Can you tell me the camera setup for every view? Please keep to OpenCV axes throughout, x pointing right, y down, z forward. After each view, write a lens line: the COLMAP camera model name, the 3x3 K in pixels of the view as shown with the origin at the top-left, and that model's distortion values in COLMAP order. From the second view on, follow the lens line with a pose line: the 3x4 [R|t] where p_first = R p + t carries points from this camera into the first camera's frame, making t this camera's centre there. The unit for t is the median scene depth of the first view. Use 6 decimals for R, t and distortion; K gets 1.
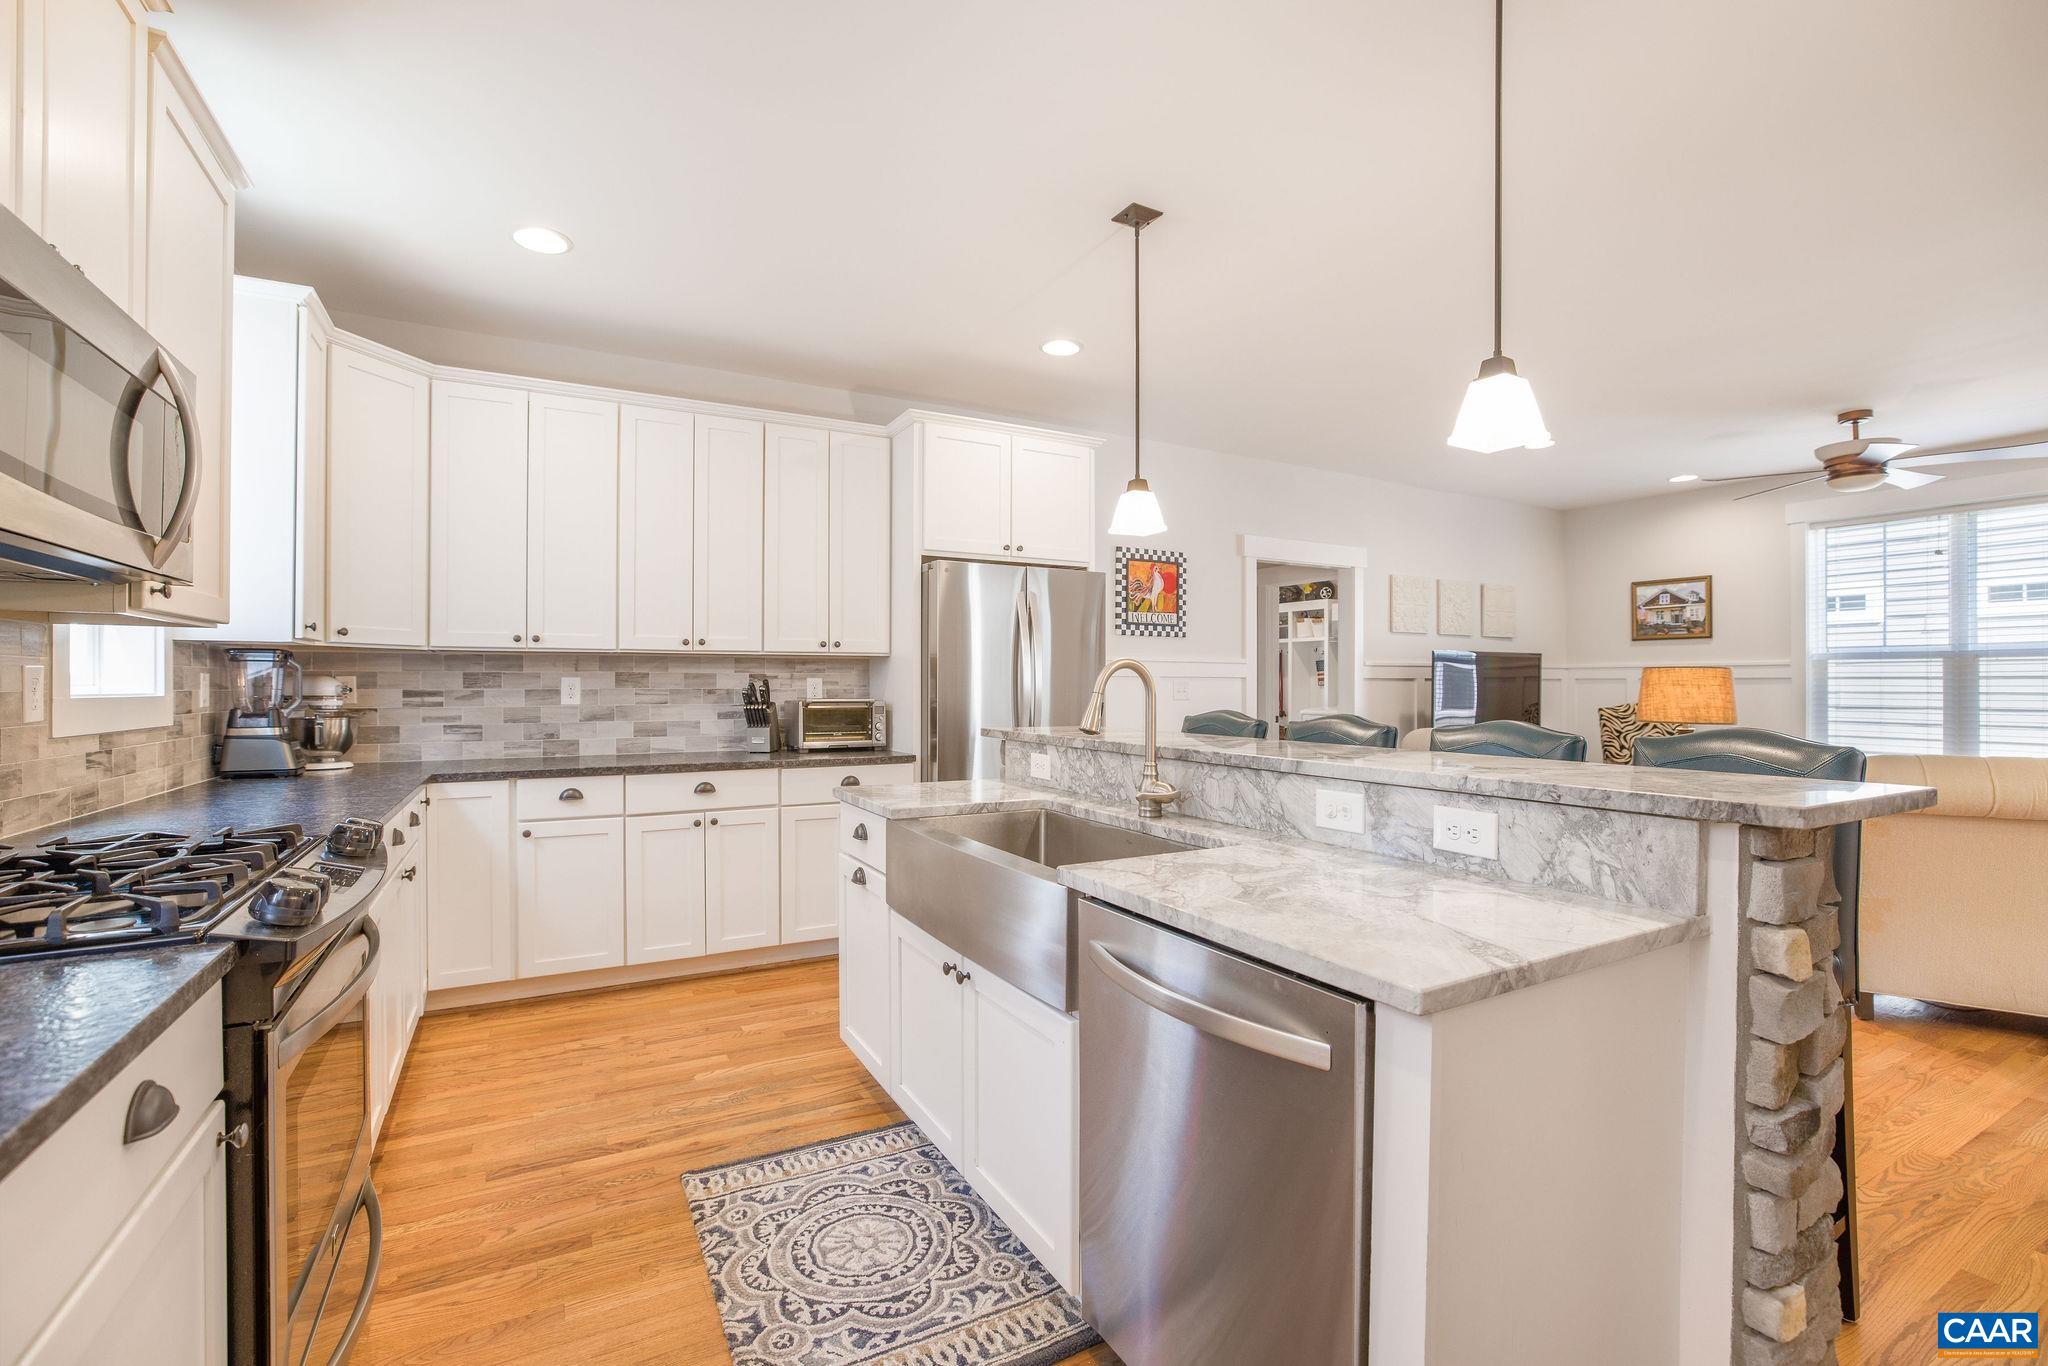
lens RADIAL K [[887.6, 0, 1021.7], [0, 887.6, 681.4], [0, 0, 1]] dist [-0.000693, -0.000040]
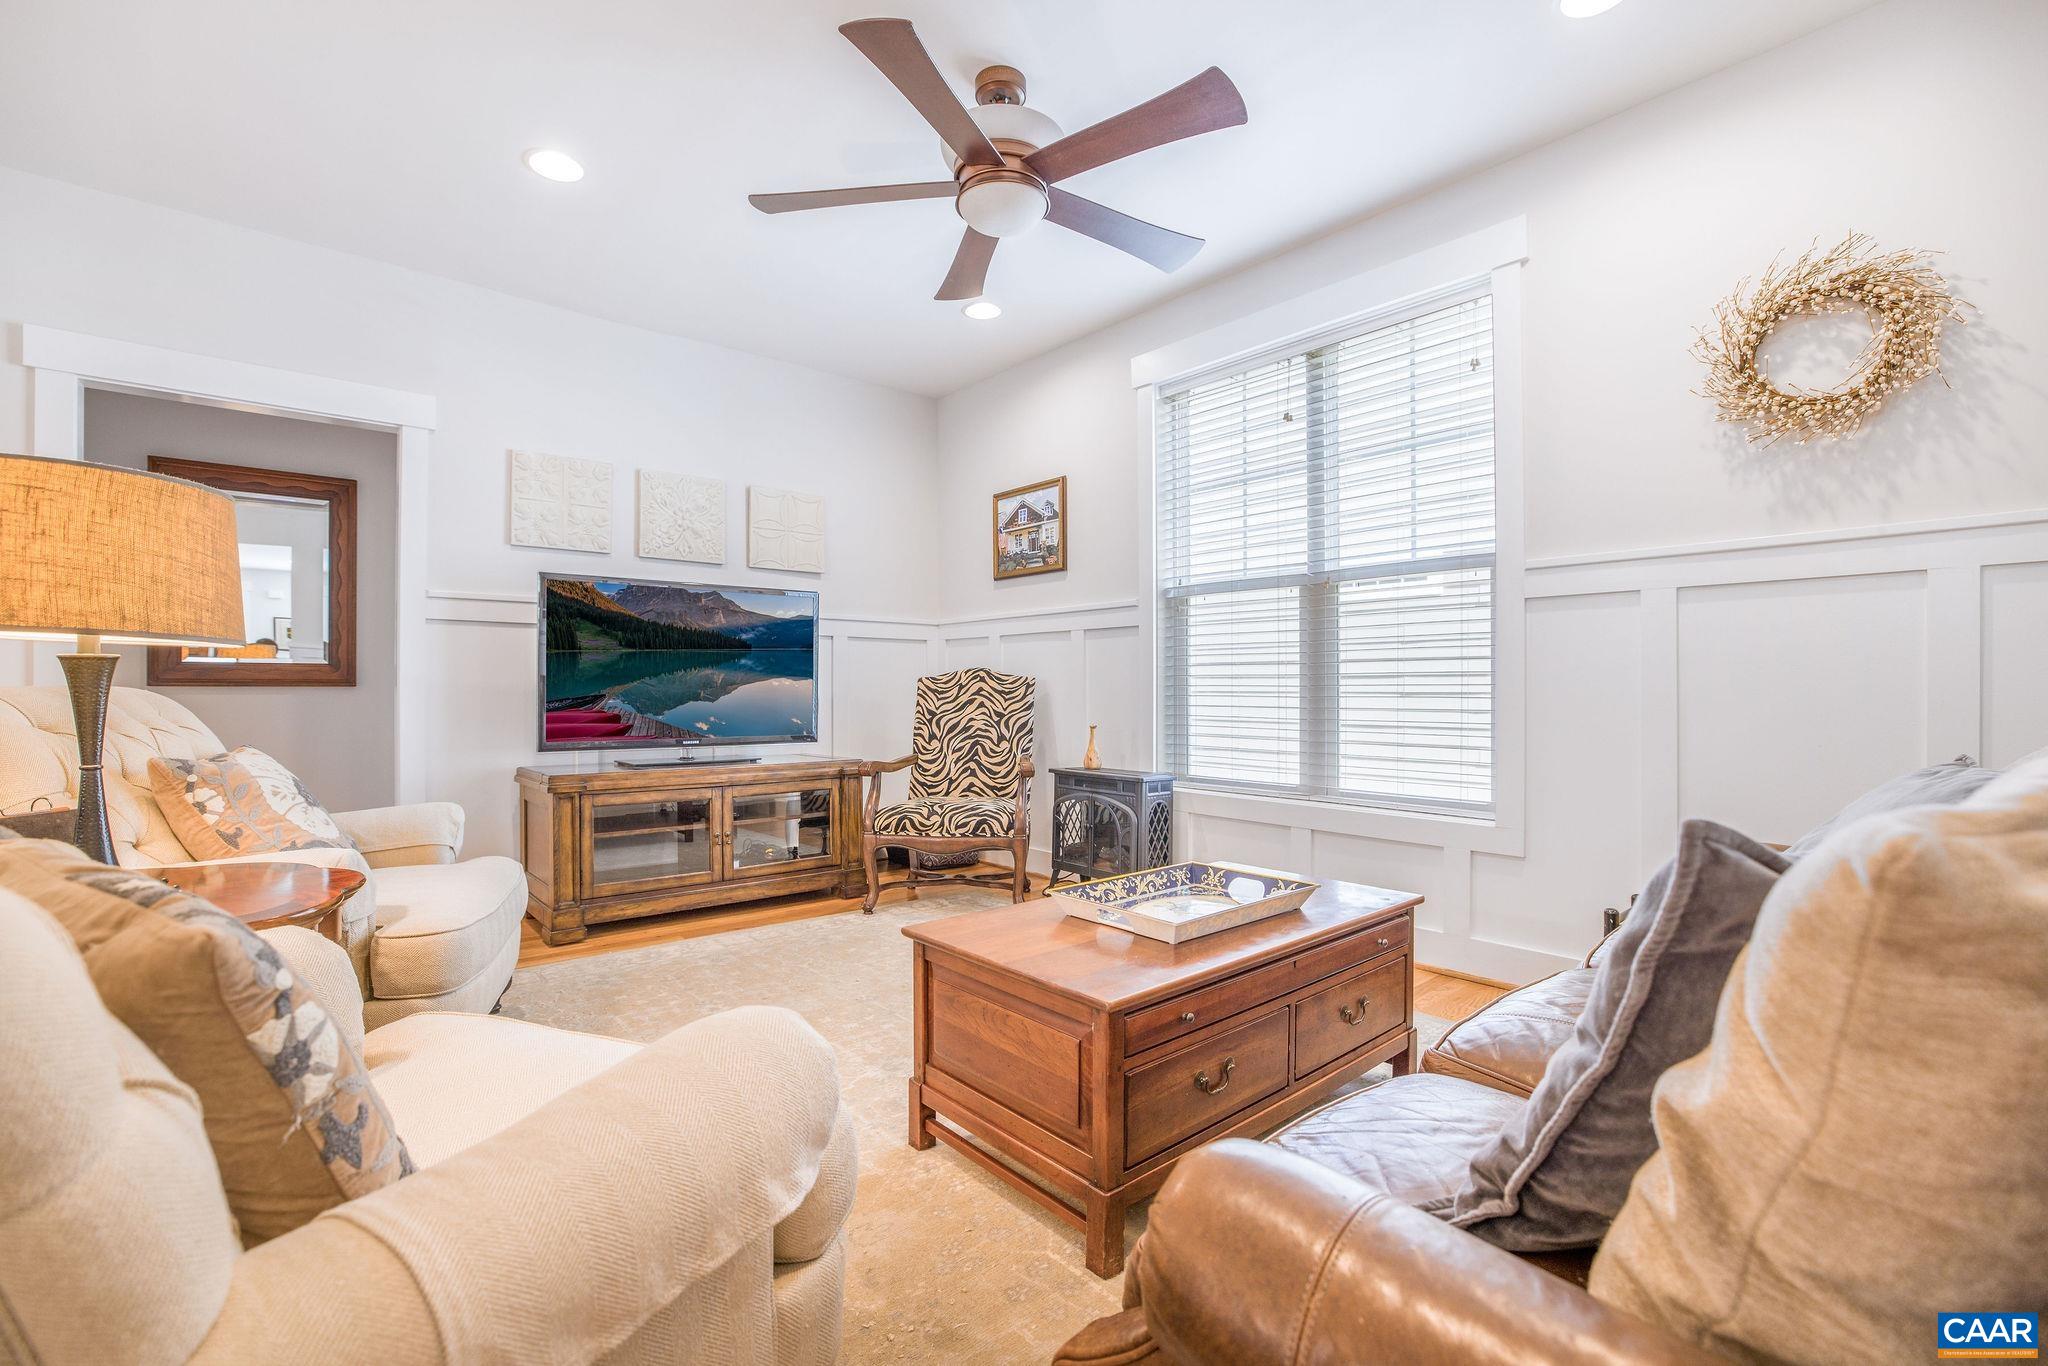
lens RADIAL K [[887.6, 0, 1025.9], [0, 887.6, 687.1], [0, 0, 1]] dist [-0.000693, -0.000040]
pose [[0.976488, -0.010559, 0.215313, 0.596088], [0.011567, 0.999927, -0.003420, 0.040613], [-0.215261, 0.005830, 0.976539, 0.350750]]
